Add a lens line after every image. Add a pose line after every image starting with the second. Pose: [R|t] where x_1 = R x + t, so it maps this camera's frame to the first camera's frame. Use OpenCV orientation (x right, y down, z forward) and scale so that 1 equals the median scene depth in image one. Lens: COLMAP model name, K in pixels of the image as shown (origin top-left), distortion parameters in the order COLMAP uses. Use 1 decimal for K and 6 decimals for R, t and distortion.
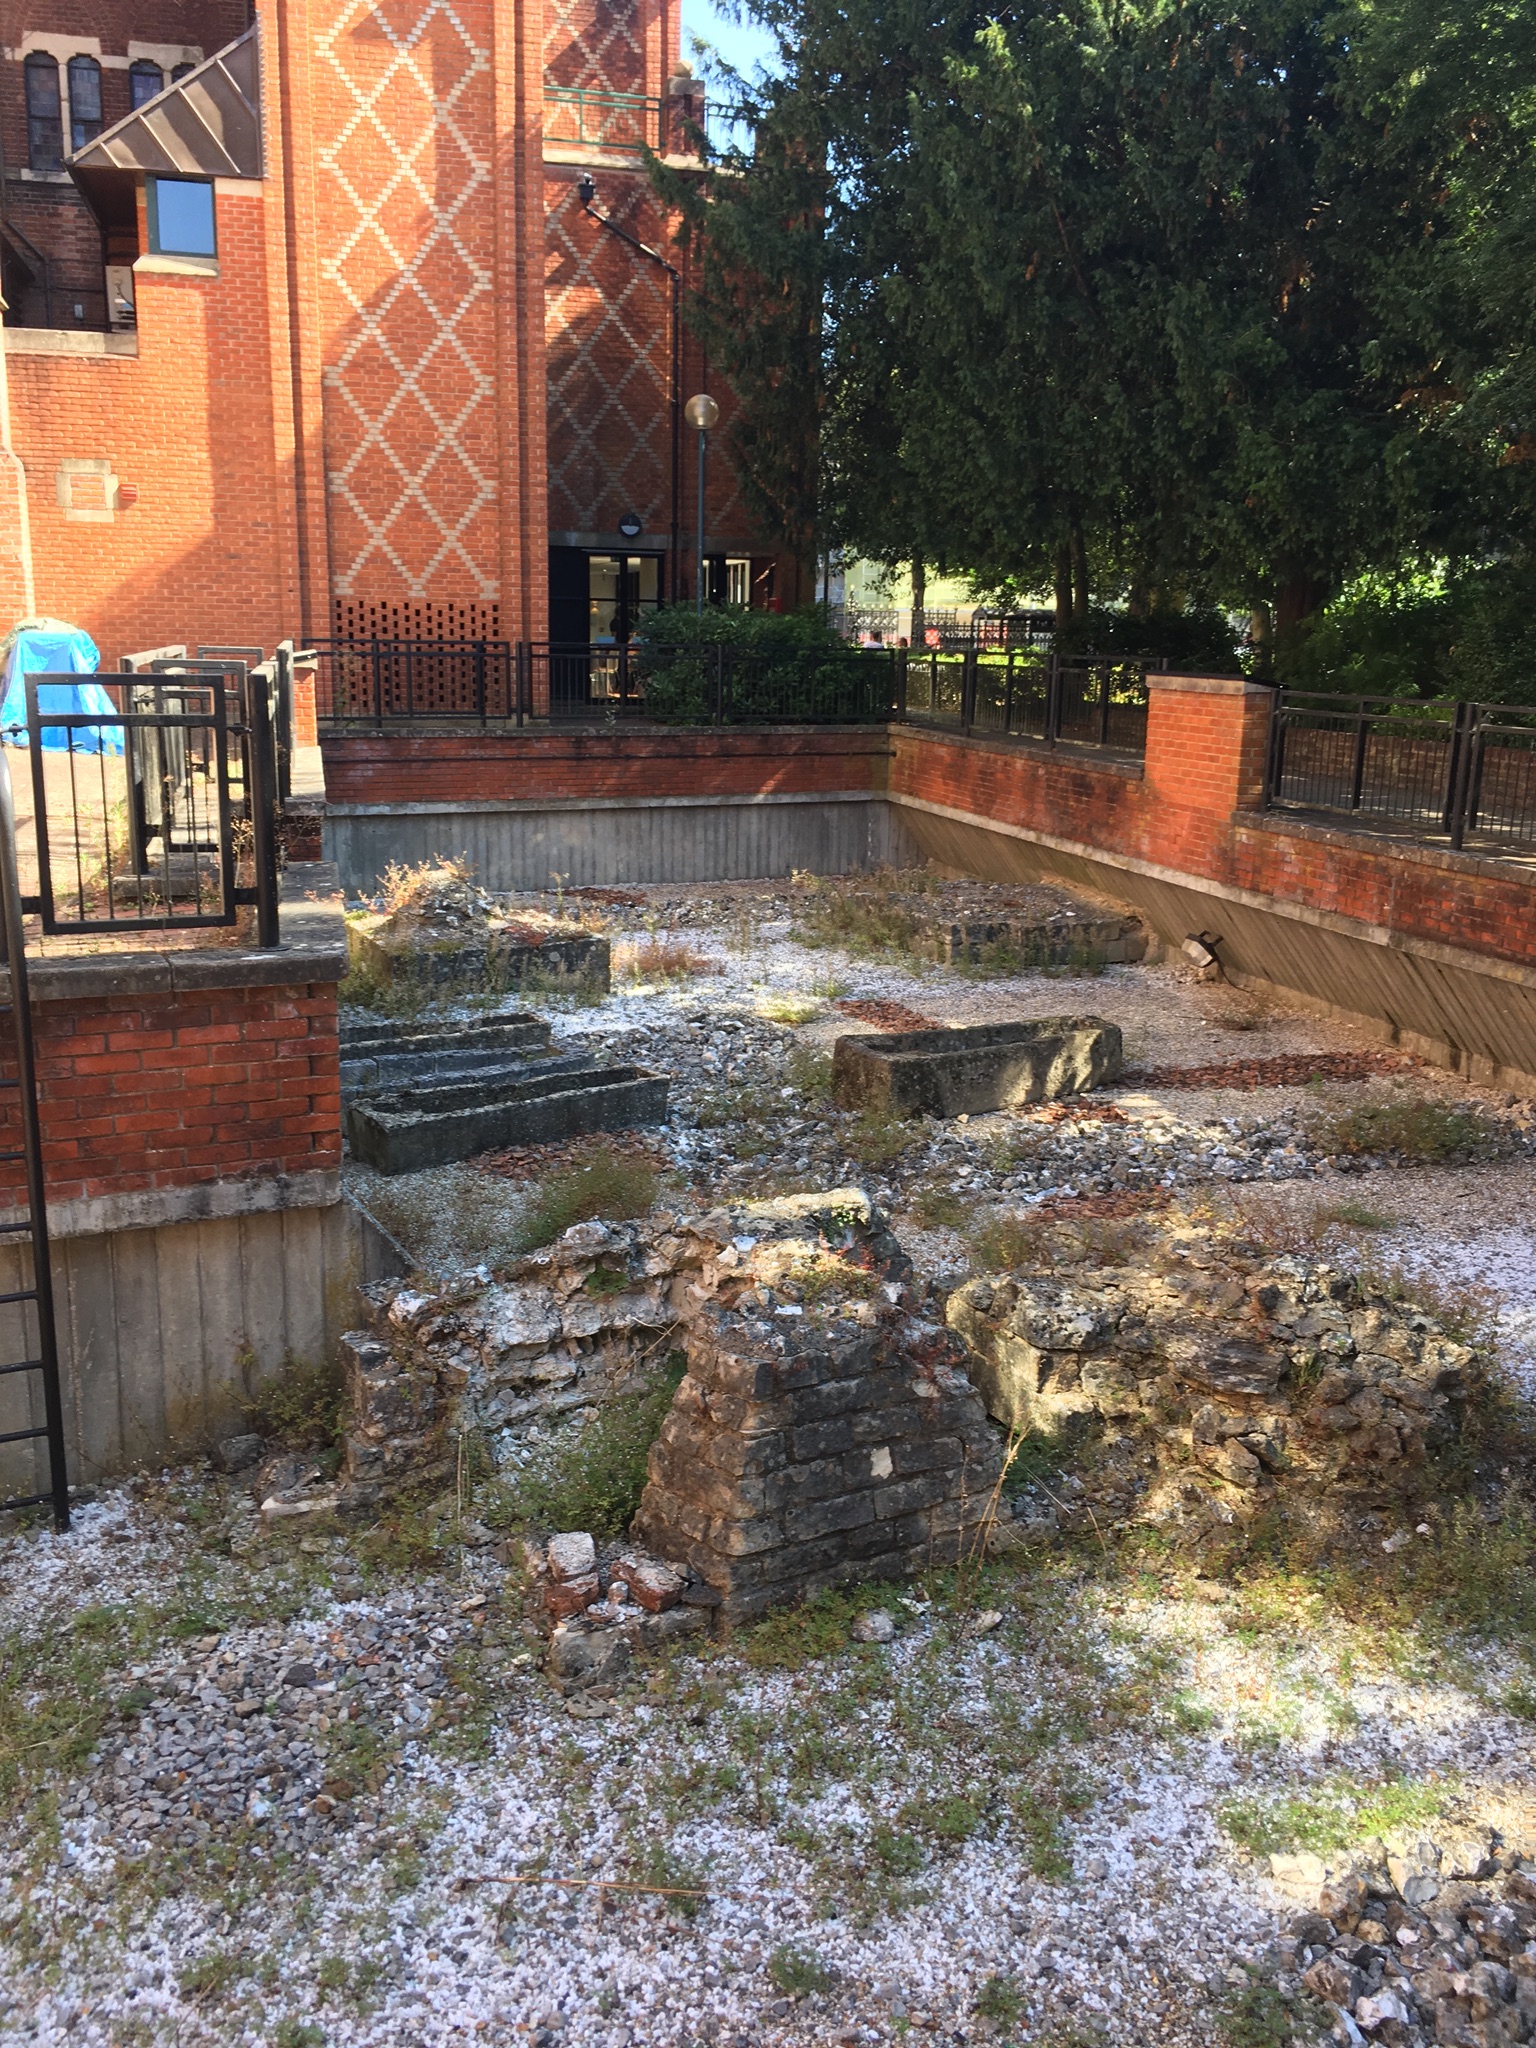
lens RADIAL K [[1728.0, 0, 768.2], [0, 1728.0, 1018.3], [0, 0, 1]] dist [0.080977, -0.109233]
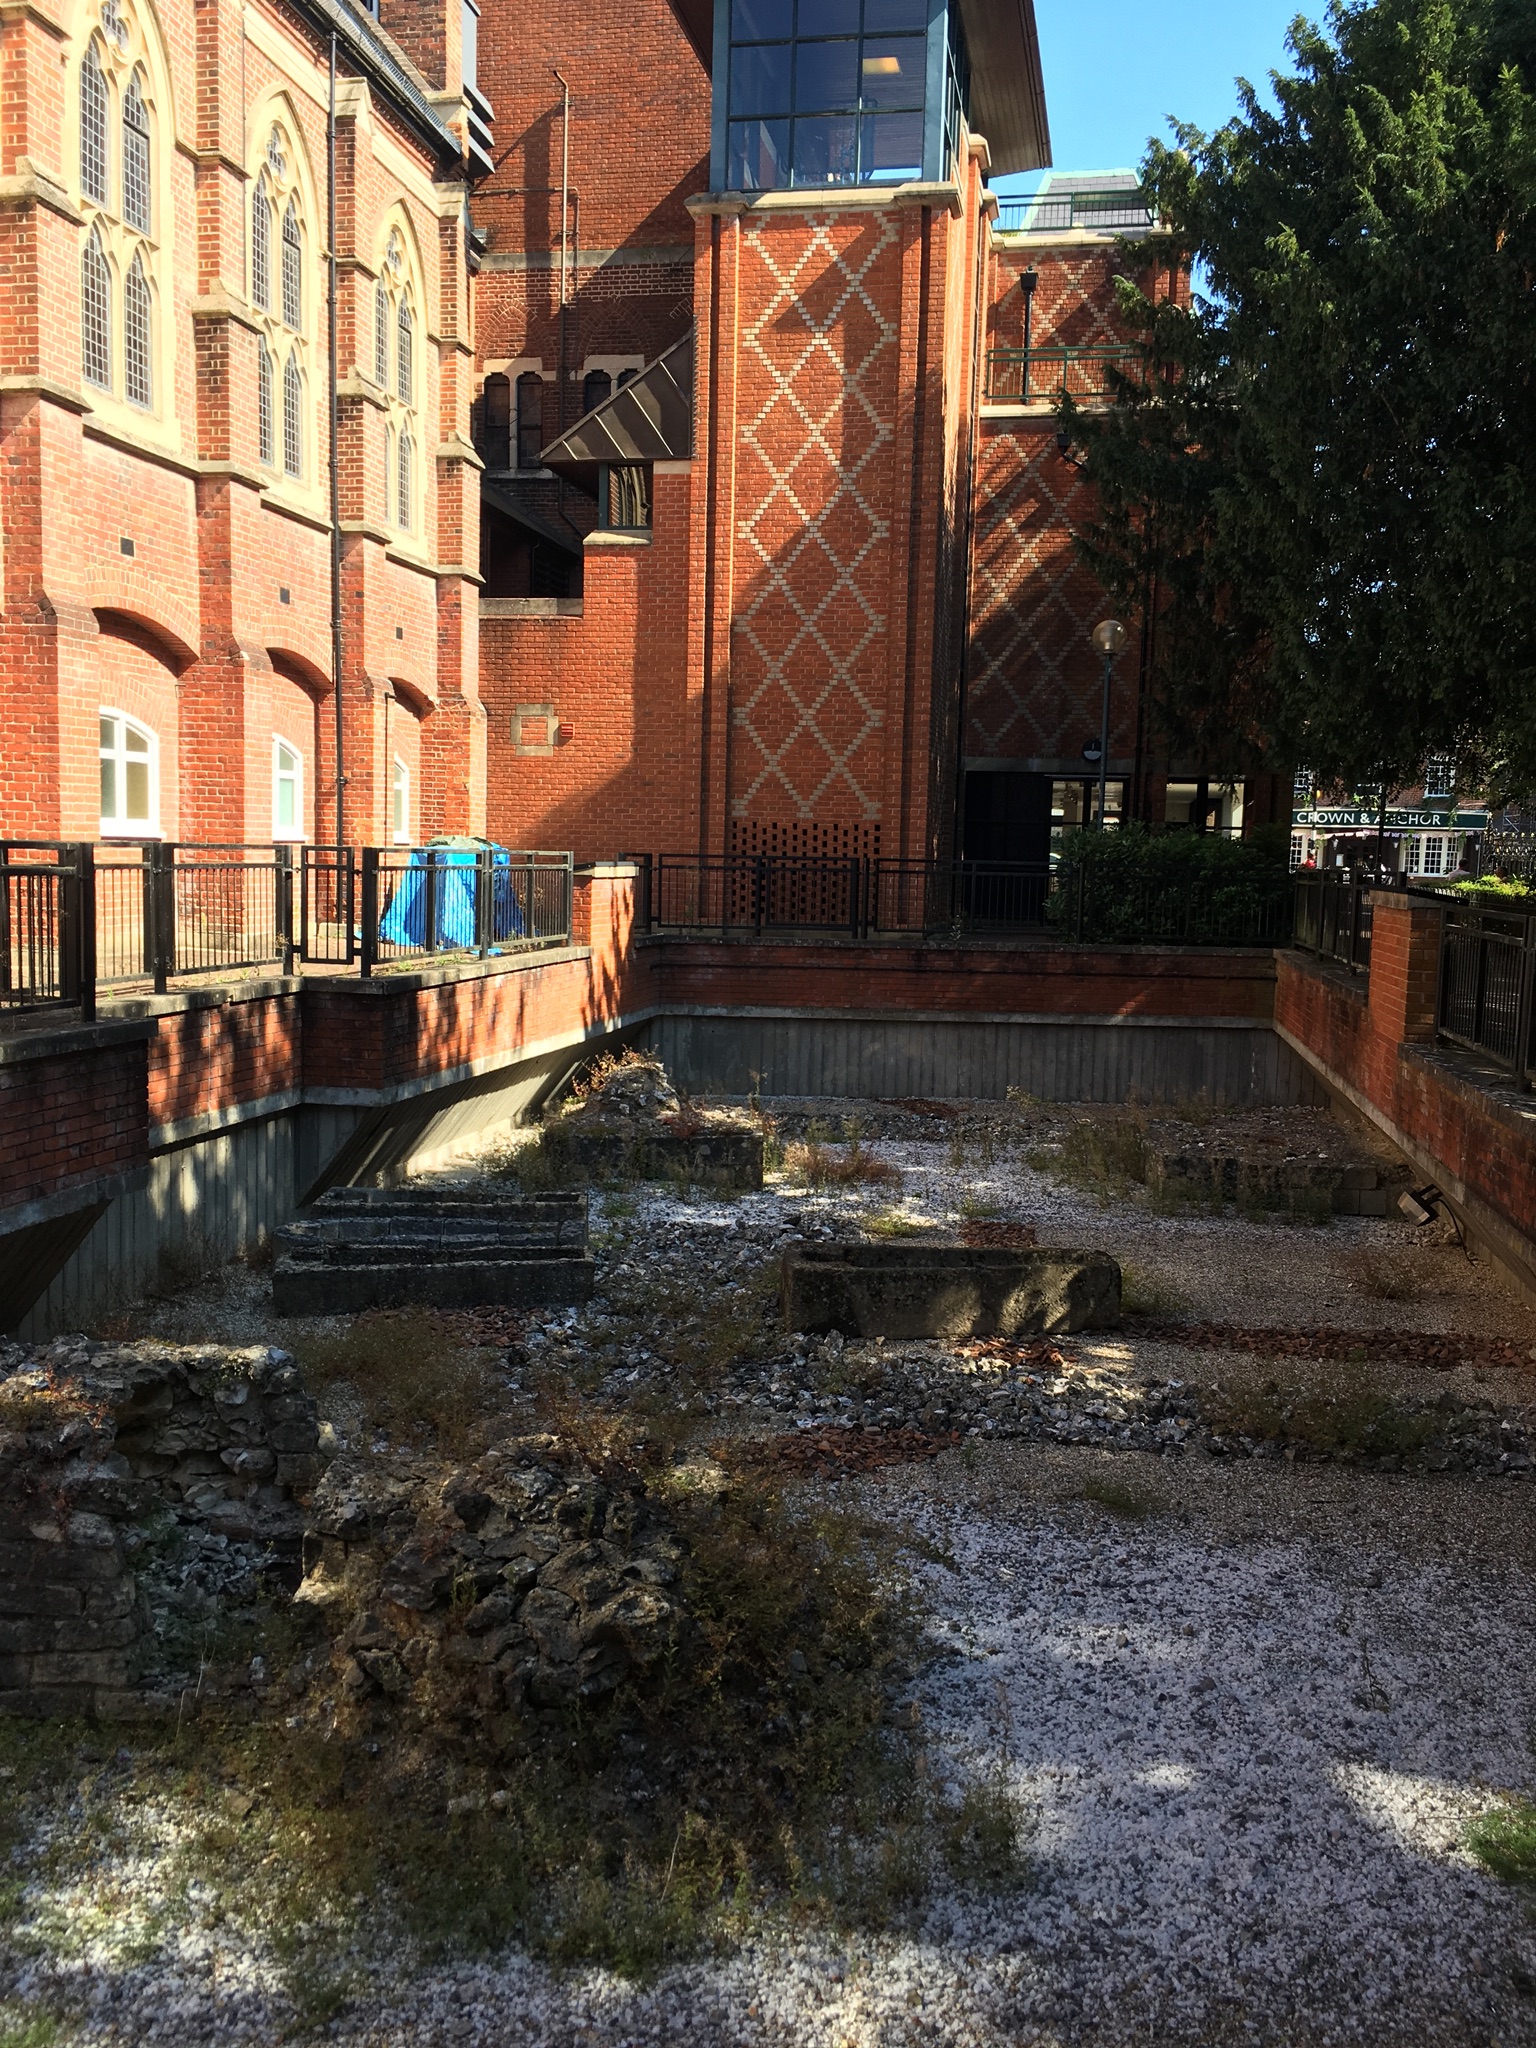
lens RADIAL K [[1728.0, 0, 779.0], [0, 1728.0, 1020.3], [0, 0, 1]] dist [0.080977, -0.109233]
pose [[0.902150, 0.045540, -0.429011, 0.803885], [-0.102059, 0.988716, -0.109661, -0.008135], [0.419176, 0.142715, 0.896618, 0.210097]]
